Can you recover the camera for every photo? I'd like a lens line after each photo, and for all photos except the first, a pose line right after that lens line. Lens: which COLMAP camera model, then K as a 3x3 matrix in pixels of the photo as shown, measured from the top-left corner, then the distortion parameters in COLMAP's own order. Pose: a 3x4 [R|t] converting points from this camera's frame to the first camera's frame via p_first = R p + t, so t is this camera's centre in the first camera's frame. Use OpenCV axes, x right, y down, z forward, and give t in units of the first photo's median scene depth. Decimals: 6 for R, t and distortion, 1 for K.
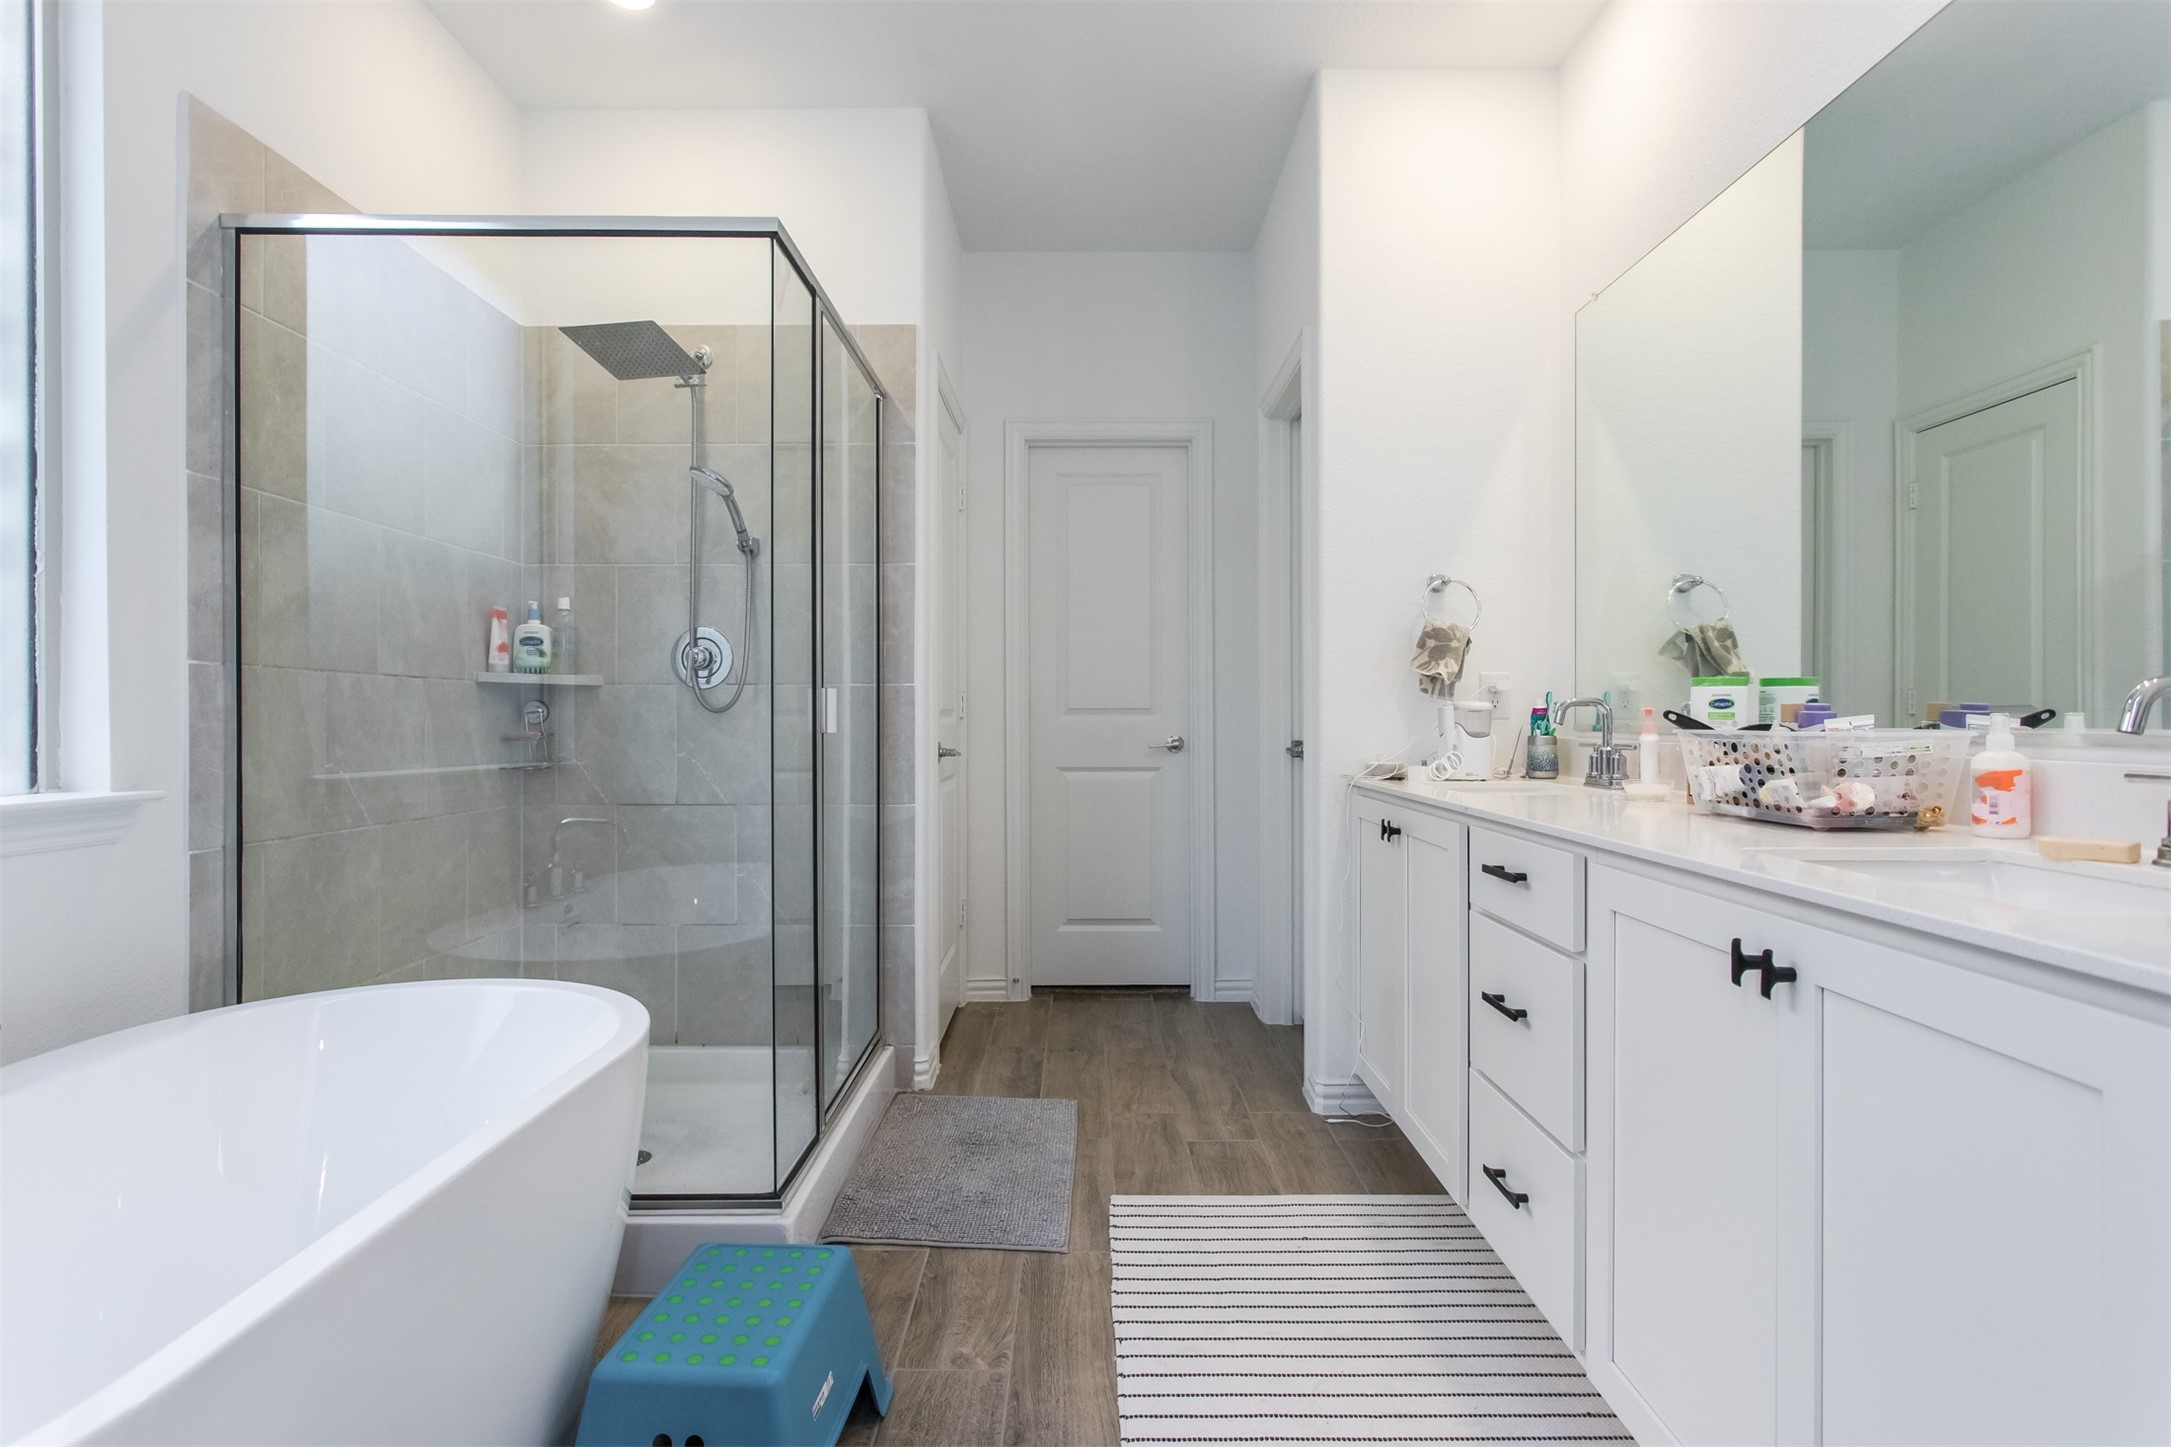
lens RADIAL K [[1066.4, 0, 1022.7], [0, 1066.4, 711.3], [0, 0, 1]] dist [-0.005576, 0.003138]
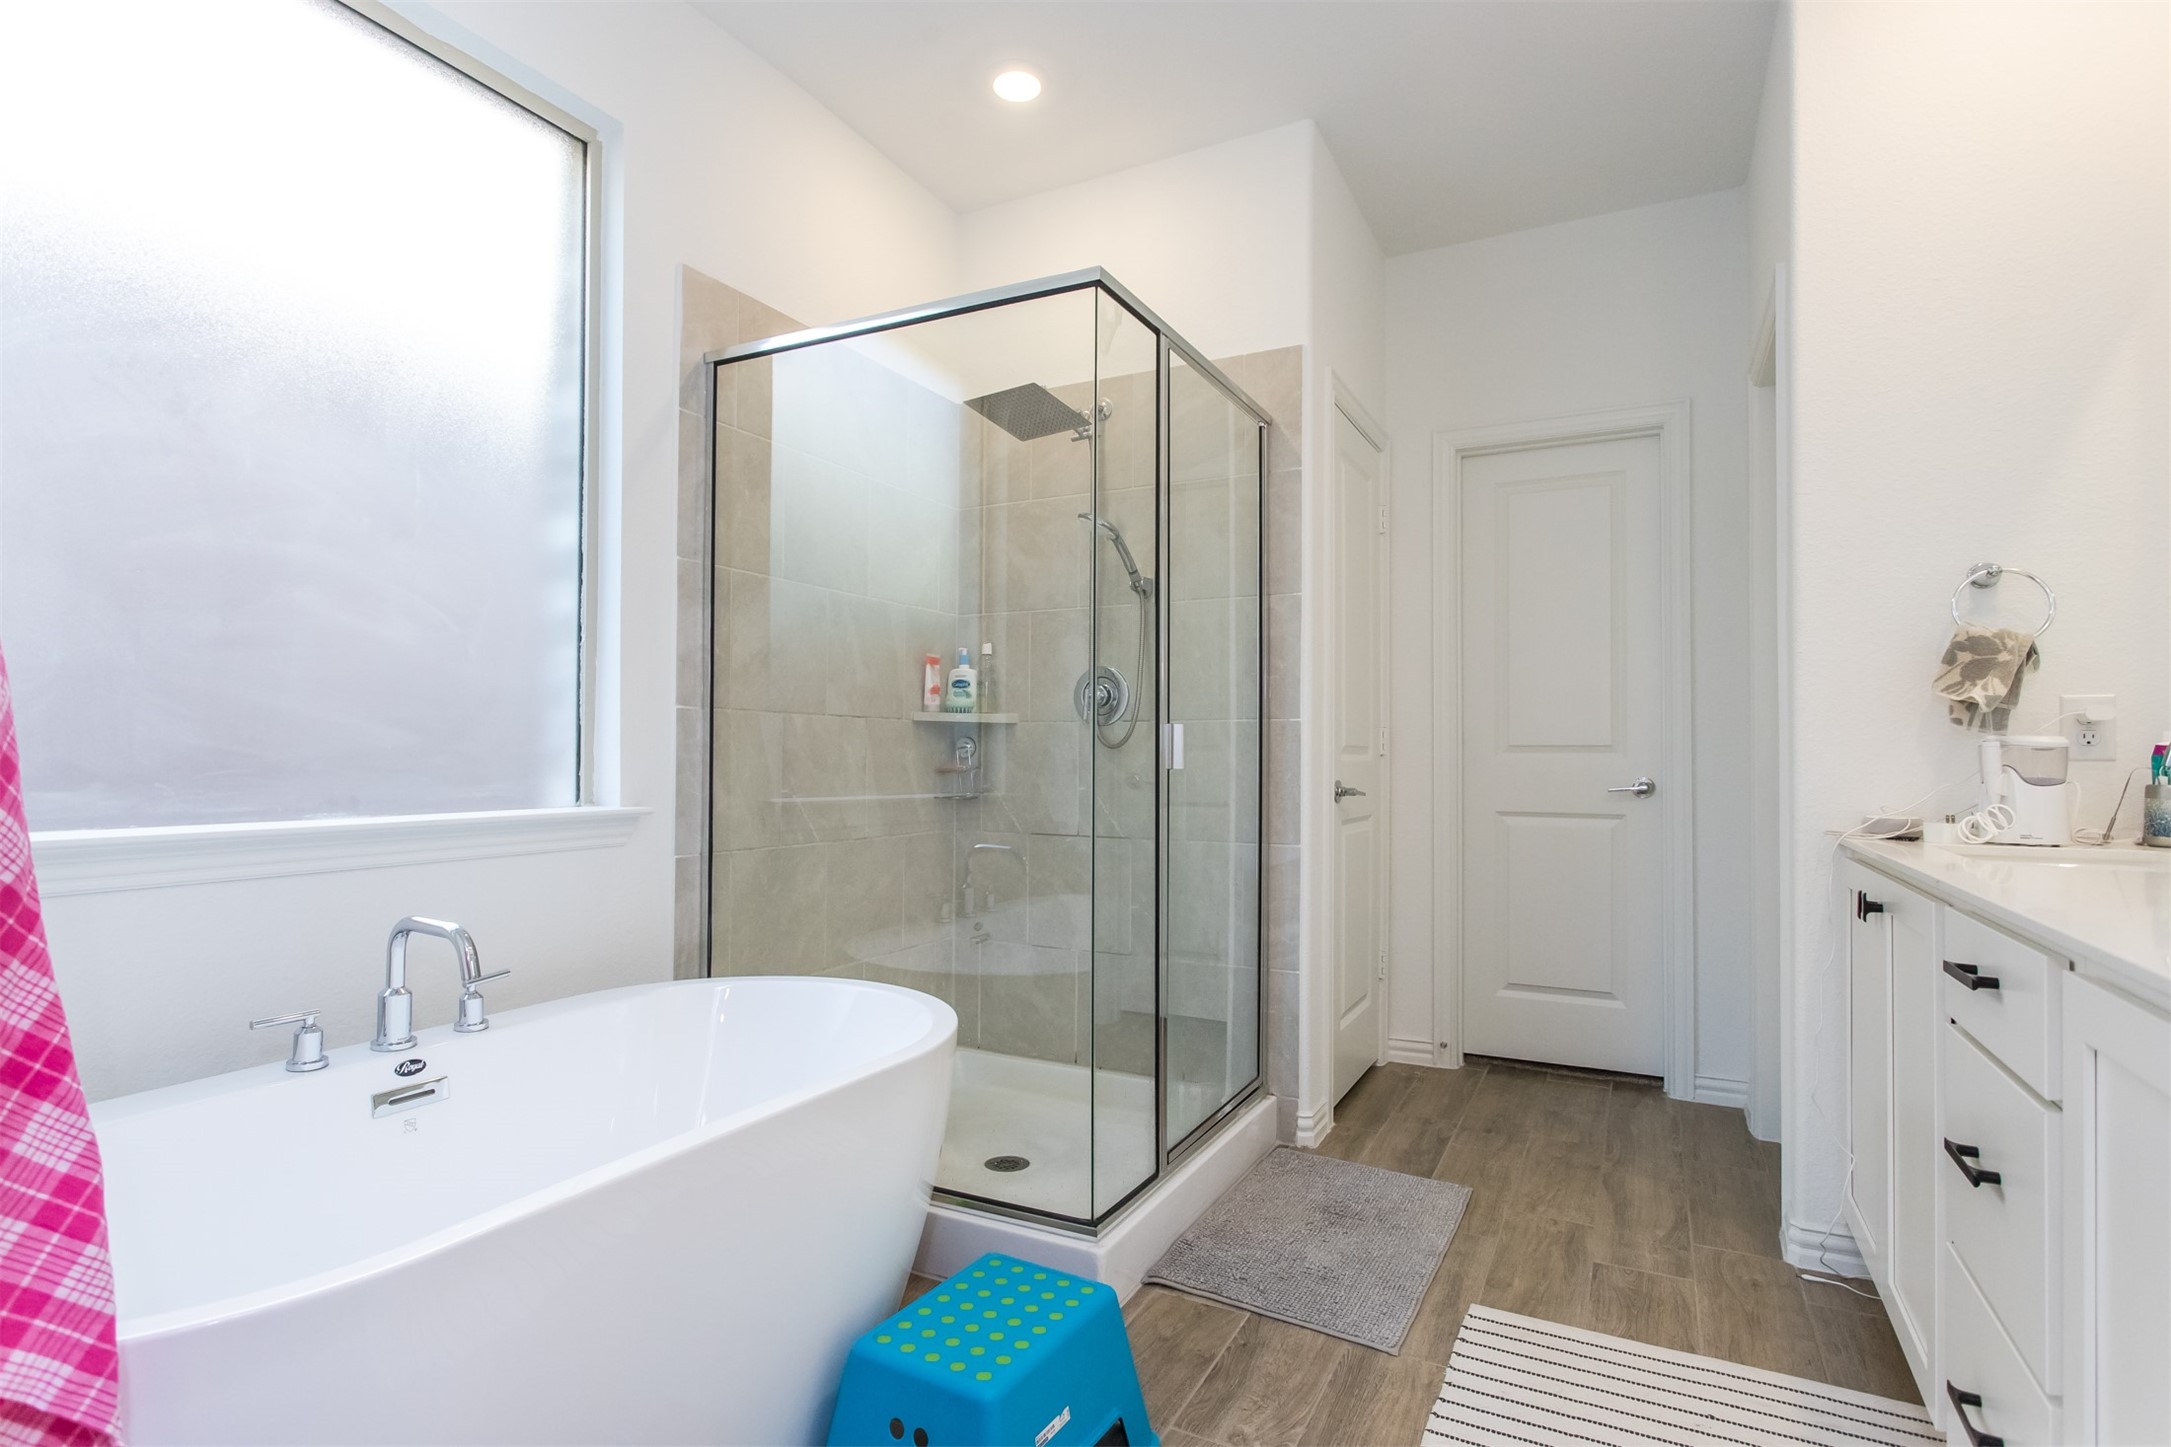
lens RADIAL K [[1066.4, 0, 1089.9], [0, 1066.4, 734.2], [0, 0, 1]] dist [-0.005576, 0.003138]
pose [[0.890585, -0.003173, -0.454806, 0.181911], [-0.003273, 0.999905, -0.013386, 0.001549], [0.454805, 0.013410, 0.890490, 0.069418]]
